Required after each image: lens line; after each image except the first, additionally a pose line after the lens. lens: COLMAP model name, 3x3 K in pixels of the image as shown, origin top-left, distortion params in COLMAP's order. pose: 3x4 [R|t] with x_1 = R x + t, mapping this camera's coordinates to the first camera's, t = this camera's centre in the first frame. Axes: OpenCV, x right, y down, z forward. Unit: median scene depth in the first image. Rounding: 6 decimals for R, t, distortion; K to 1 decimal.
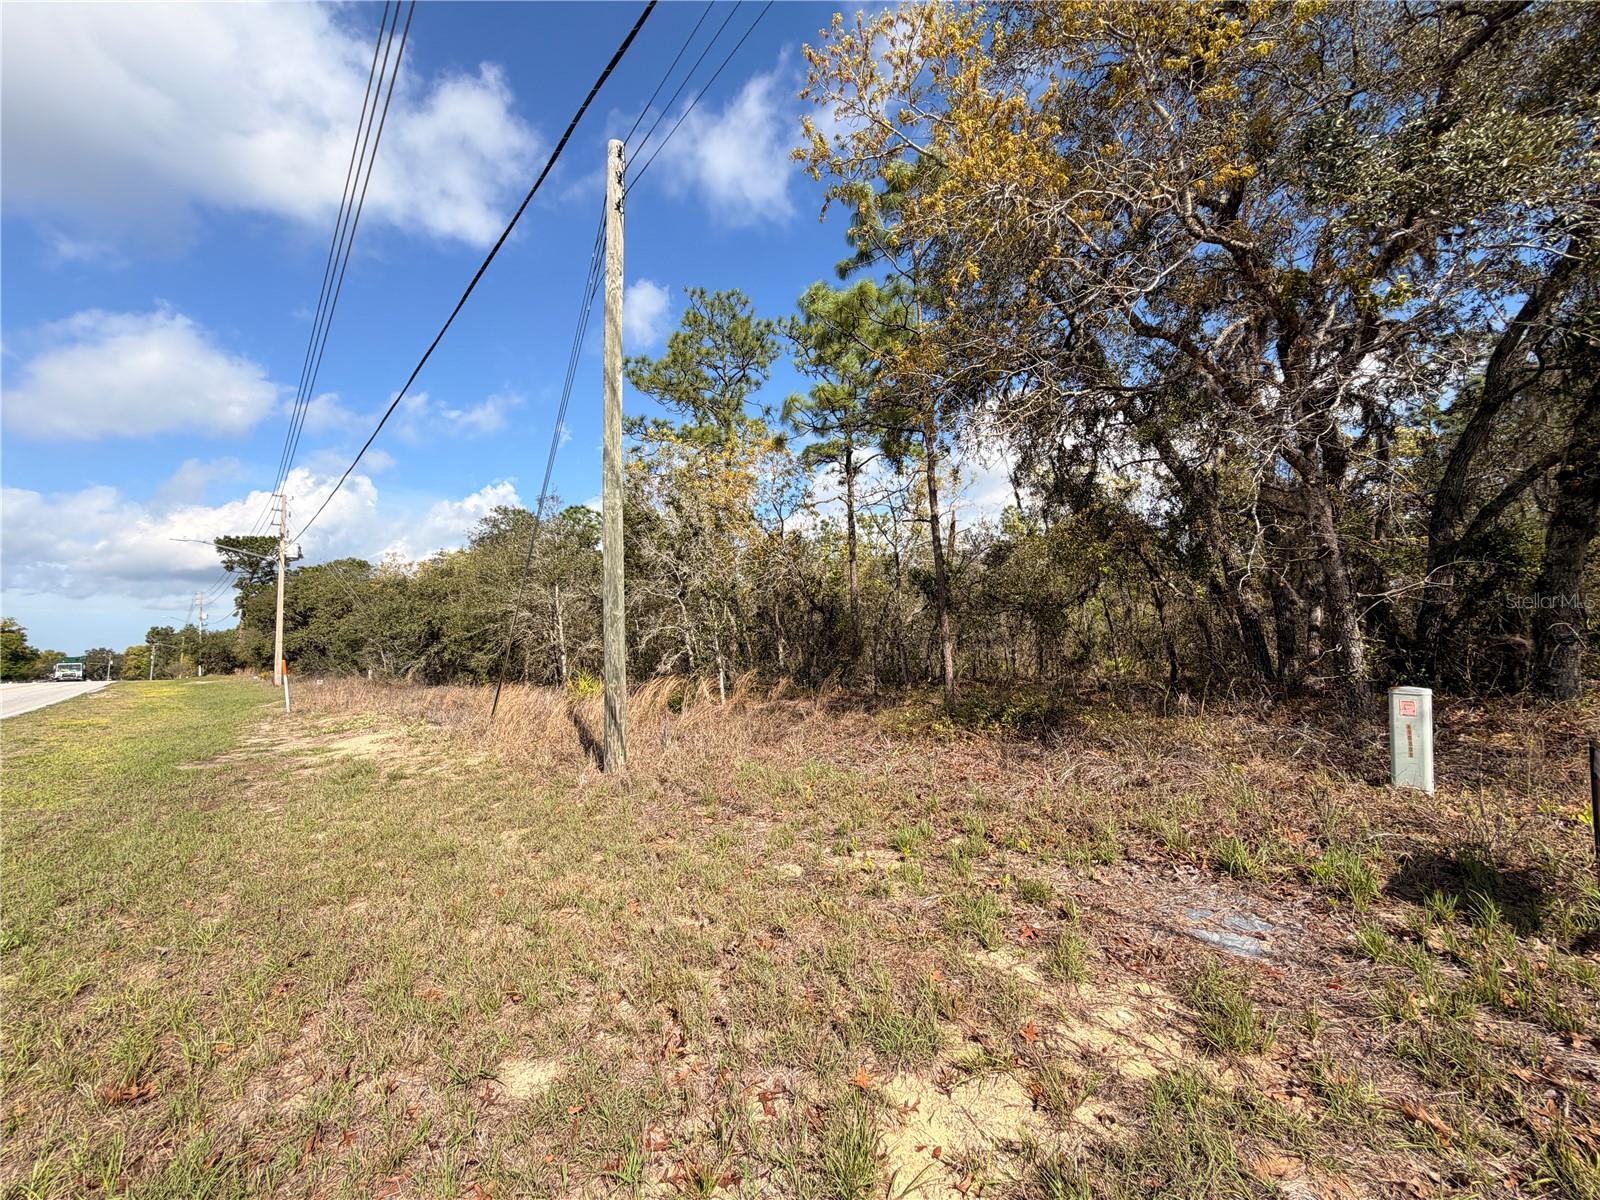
lens RADIAL K [[636.2, 0, 791.2], [0, 636.2, 599.3], [0, 0, 1]] dist [-0.003811, 0.000633]
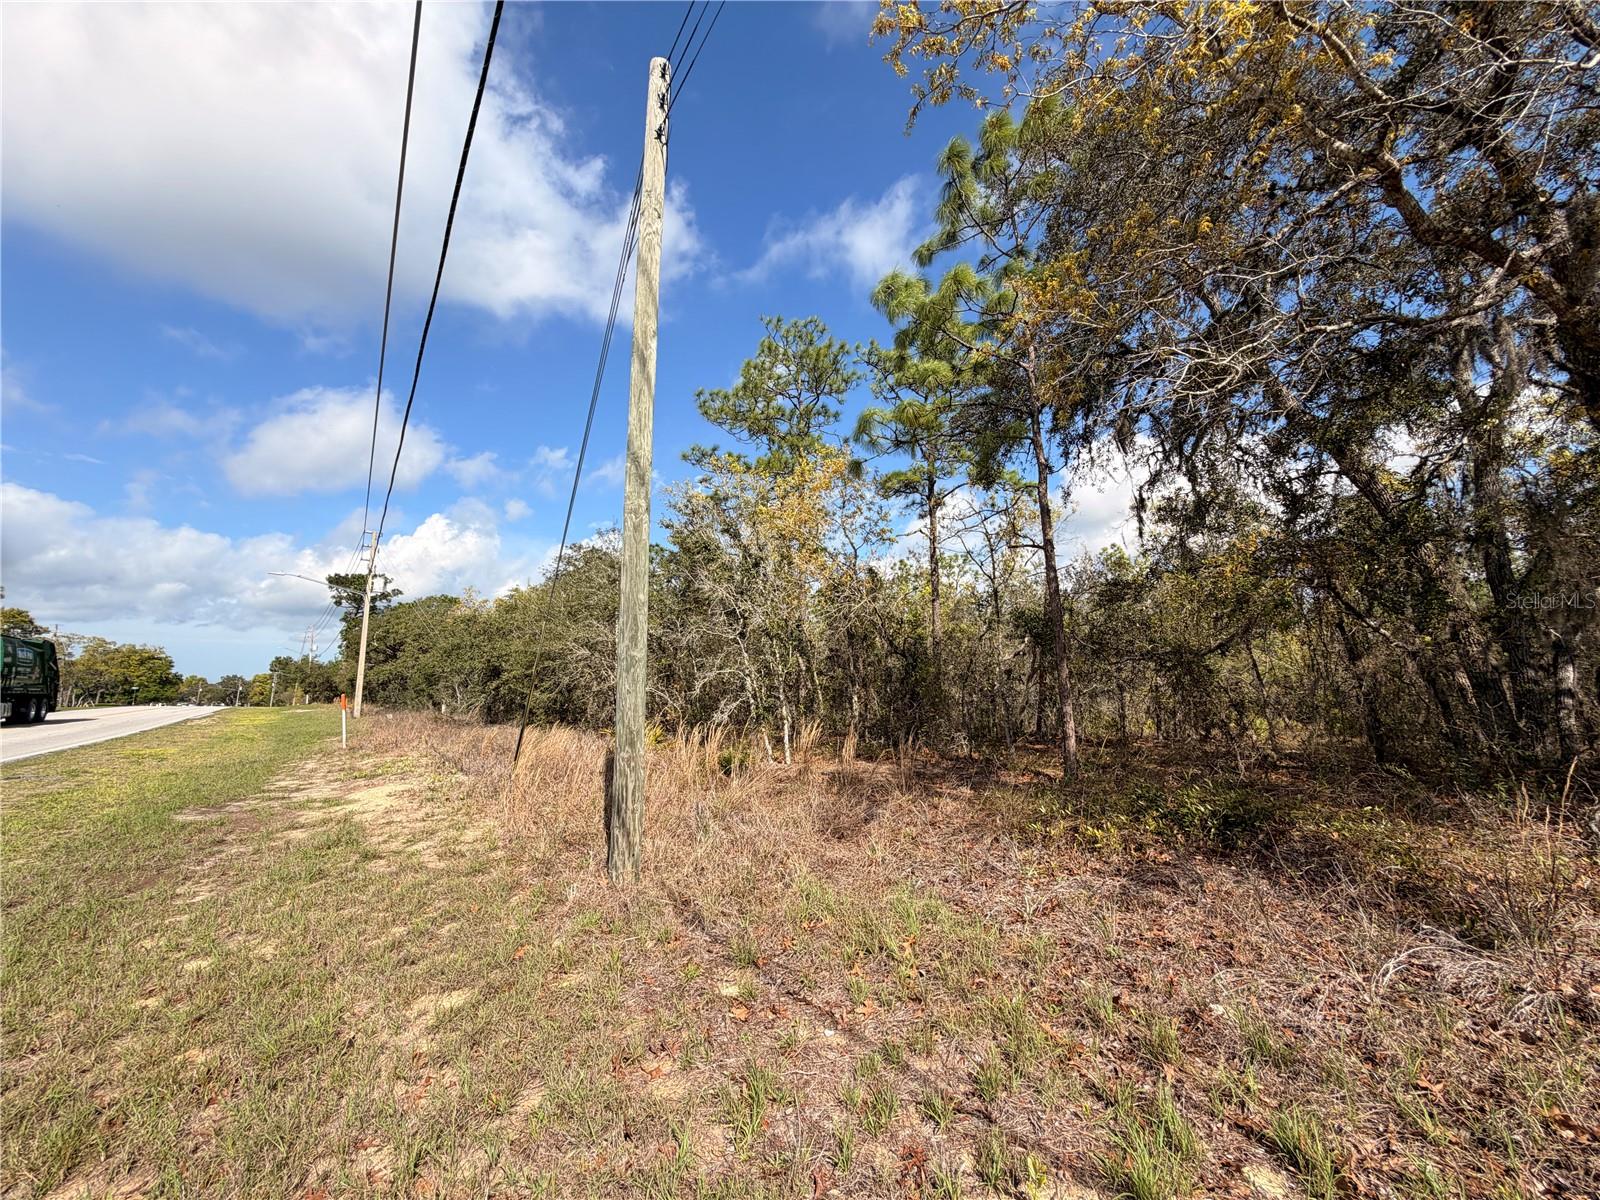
lens RADIAL K [[636.2, 0, 795.8], [0, 636.2, 603.9], [0, 0, 1]] dist [-0.003811, 0.000633]
pose [[0.994297, 0.011727, -0.105998, -0.006290], [-0.017976, 0.998144, -0.058189, 0.001413], [0.105119, 0.059763, 0.992662, 0.124672]]
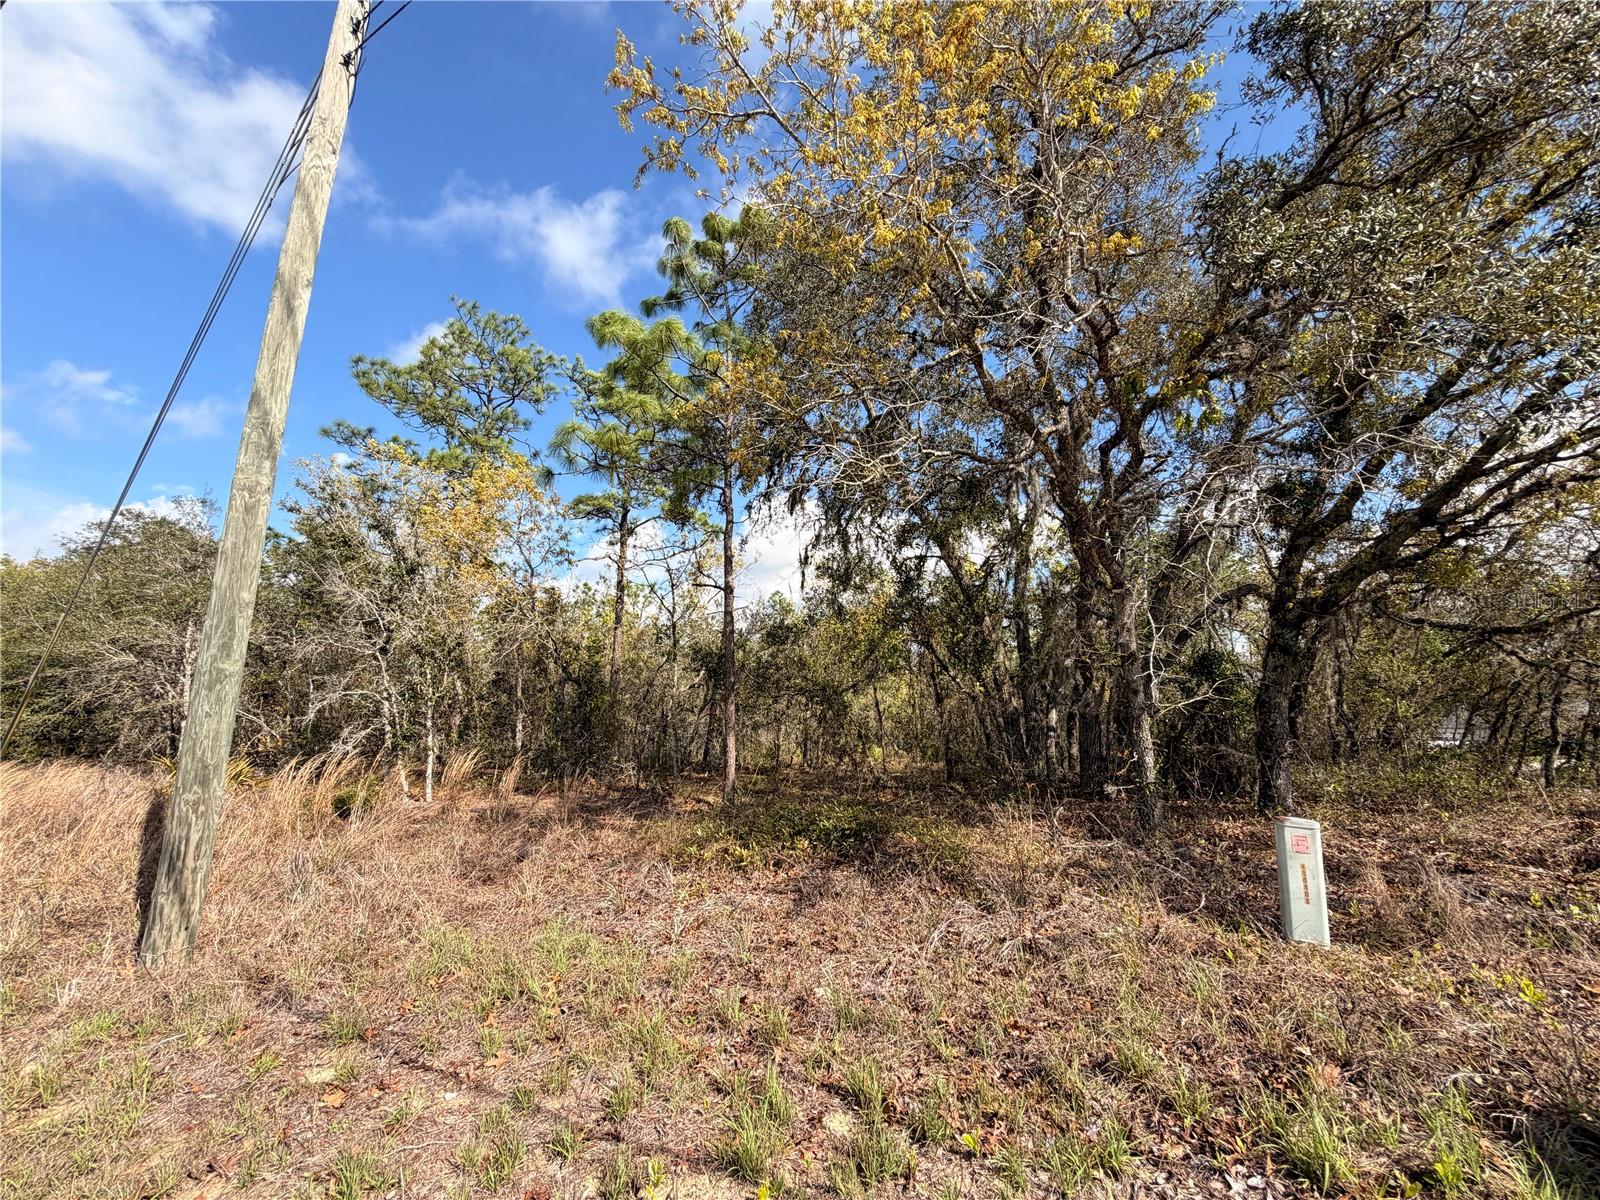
lens RADIAL K [[636.2, 0, 797.0], [0, 636.2, 602.1], [0, 0, 1]] dist [-0.003811, 0.000633]
pose [[0.922792, 0.112212, 0.368597, -0.006635], [-0.069153, 0.989352, -0.128063, 0.000680], [-0.379042, 0.092686, 0.920726, 0.115380]]
